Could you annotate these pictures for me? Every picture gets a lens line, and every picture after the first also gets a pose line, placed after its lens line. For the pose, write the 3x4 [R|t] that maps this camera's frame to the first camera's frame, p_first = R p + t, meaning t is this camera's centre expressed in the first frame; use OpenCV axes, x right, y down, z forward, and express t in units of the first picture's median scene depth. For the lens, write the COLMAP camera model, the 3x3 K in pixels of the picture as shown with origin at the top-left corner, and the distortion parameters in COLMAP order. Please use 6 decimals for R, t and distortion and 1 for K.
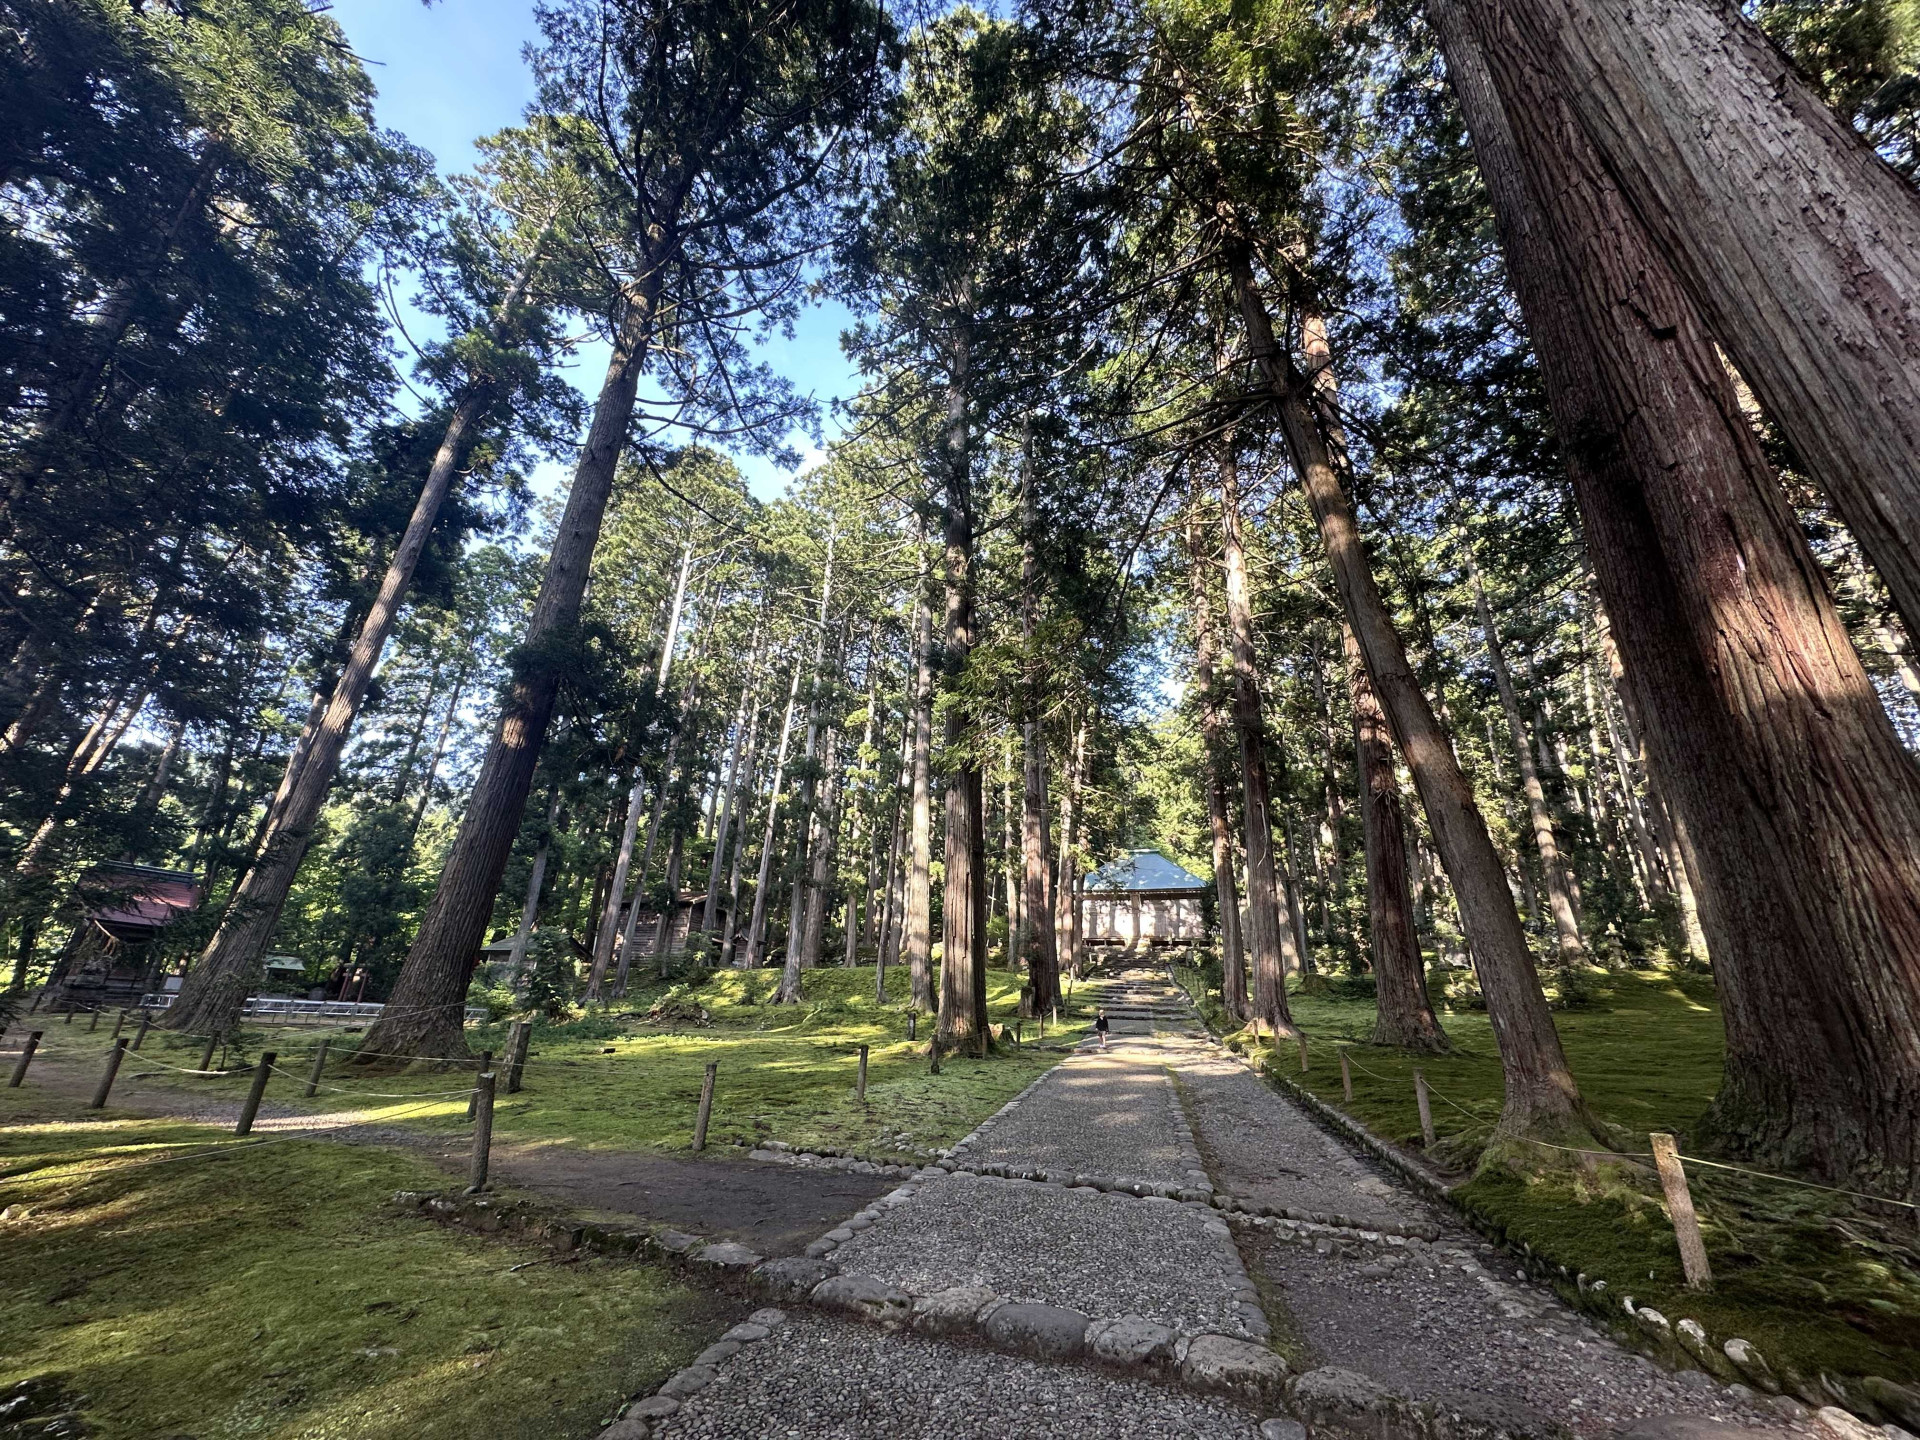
lens RADIAL K [[646.3, 0, 996.7], [0, 646.3, 722.4], [0, 0, 1]] dist [-0.000280, -0.000031]
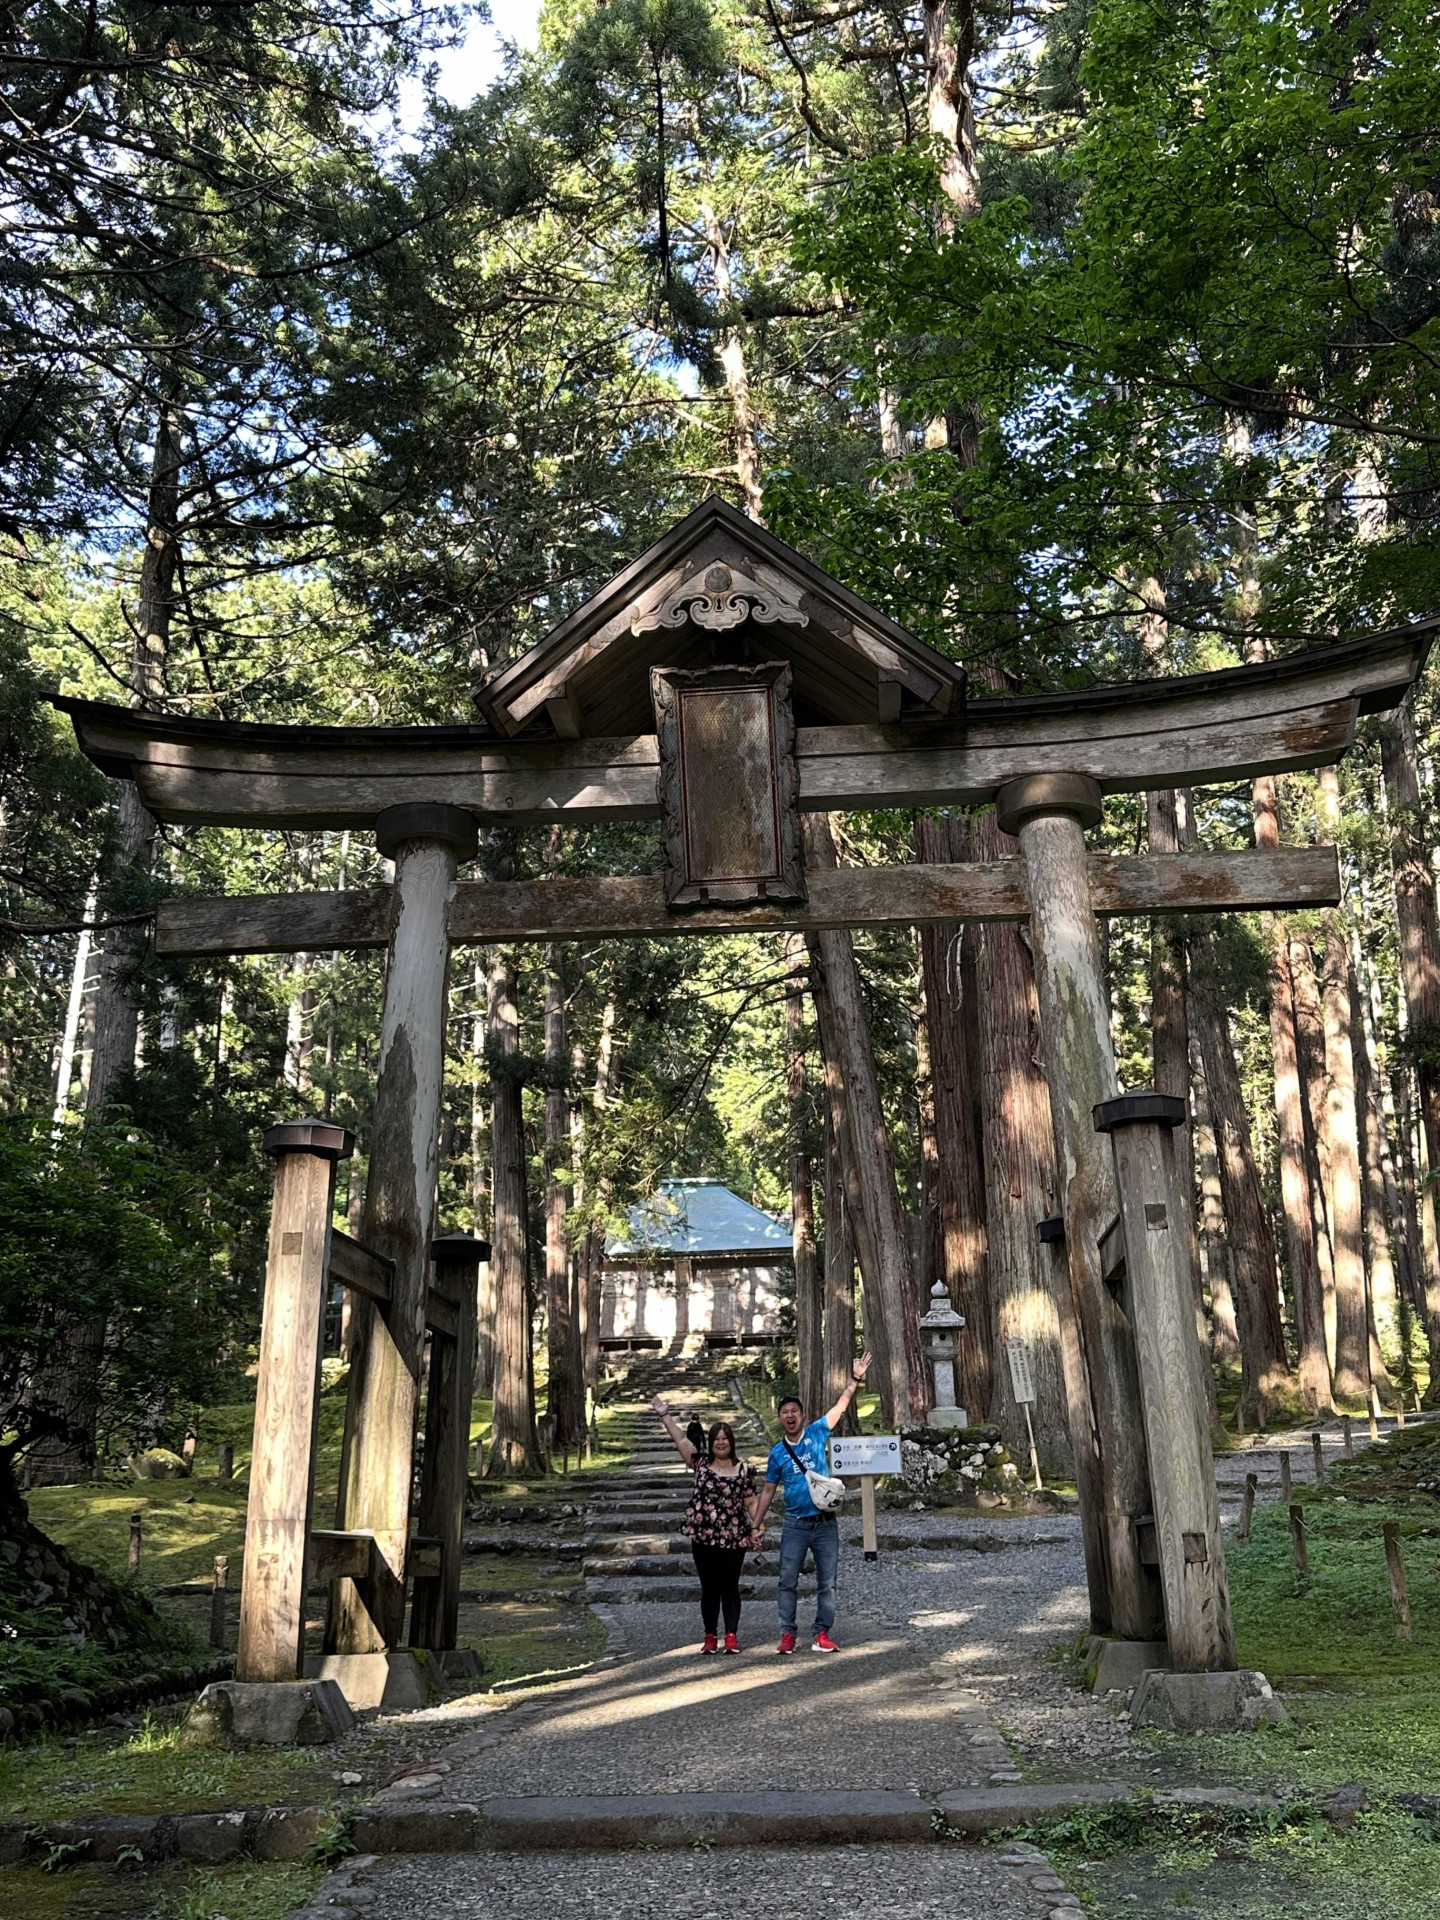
lens RADIAL K [[1769.2, 0, 725.6], [0, 1769.2, 950.5], [0, 0, 1]] dist [0.016945, -0.006592]
pose [[0.970651, 0.020230, 0.239642, -0.141716], [-0.047867, 0.992771, 0.110070, -0.200398], [-0.235683, -0.118311, 0.964602, -0.536290]]
